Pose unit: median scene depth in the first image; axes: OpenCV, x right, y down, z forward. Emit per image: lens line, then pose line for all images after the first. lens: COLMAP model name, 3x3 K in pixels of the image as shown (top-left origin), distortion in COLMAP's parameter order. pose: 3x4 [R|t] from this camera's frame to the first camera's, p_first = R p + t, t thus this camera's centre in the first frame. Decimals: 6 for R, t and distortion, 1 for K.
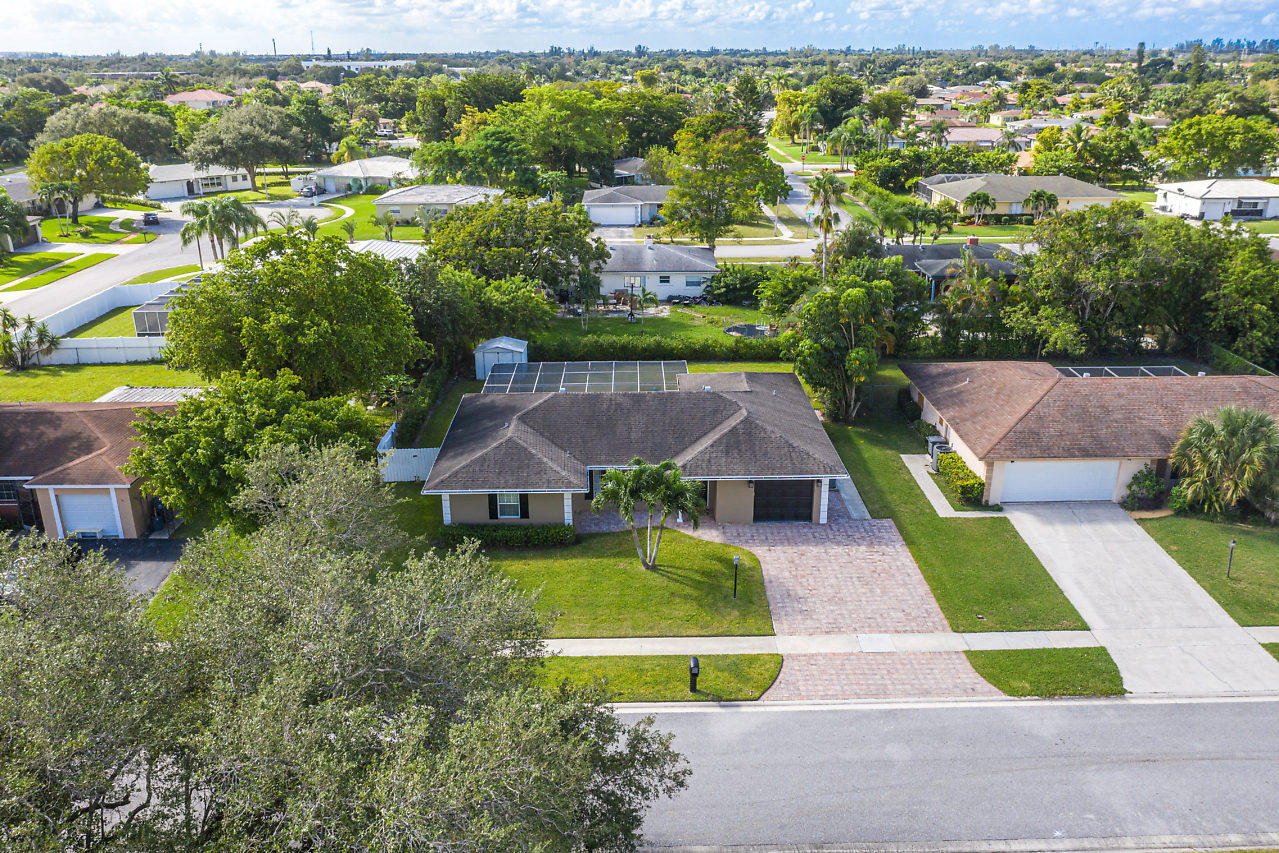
lens RADIAL K [[997.7, 0, 639.5], [0, 997.7, 426.5], [0, 0, 1]] dist [-0.012581, -0.004550]
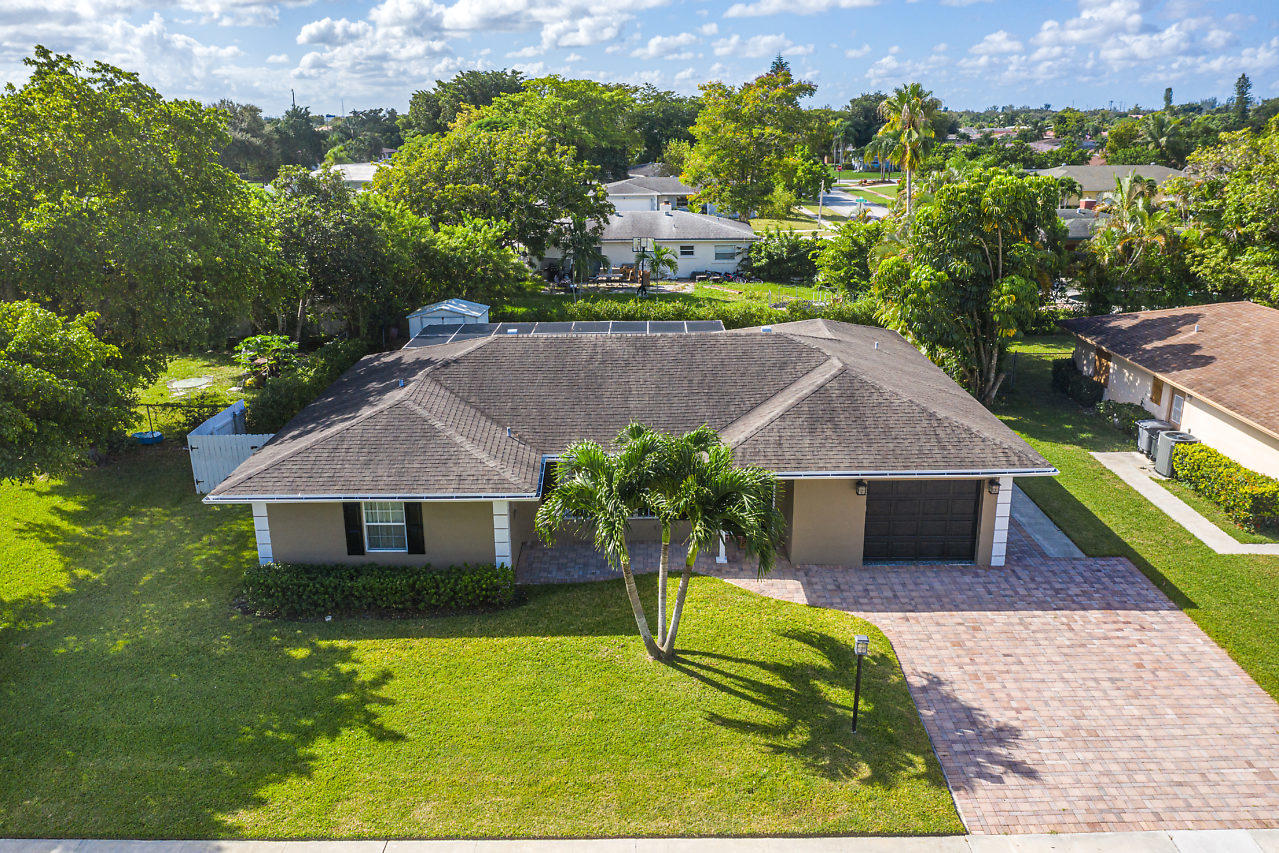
lens RADIAL K [[997.7, 0, 639.5], [0, 997.7, 426.5], [0, 0, 1]] dist [-0.012581, -0.004550]
pose [[0.999802, -0.000362, -0.019904, 0.007726], [-0.000727, 0.998505, -0.054647, 0.051845], [0.019894, 0.054651, 0.998307, 0.463272]]
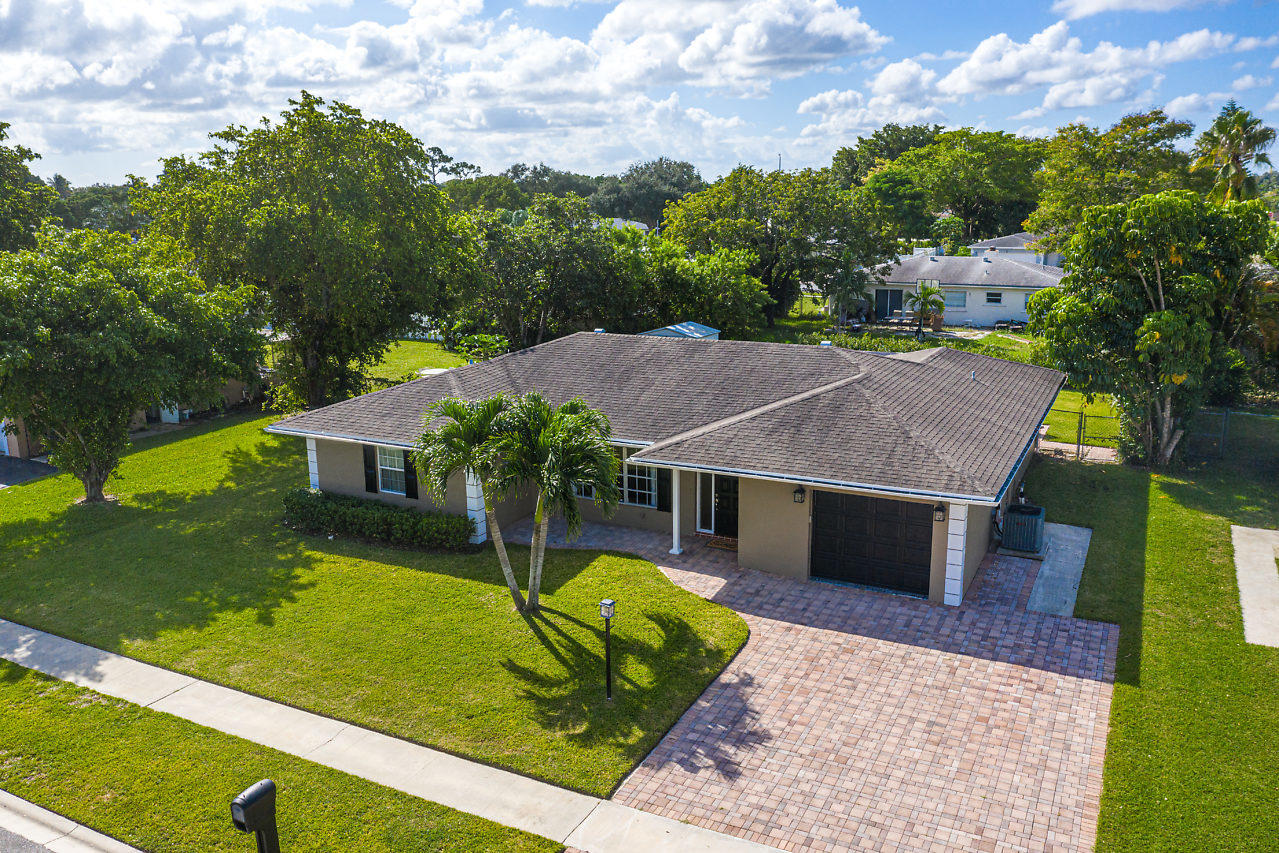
lens RADIAL K [[997.7, 0, 639.5], [0, 997.7, 426.5], [0, 0, 1]] dist [-0.012581, -0.004550]
pose [[0.883452, 0.099583, -0.457816, 0.253875], [-0.152206, 0.985152, -0.079426, 0.072192], [0.443109, 0.139852, 0.885492, 0.499292]]
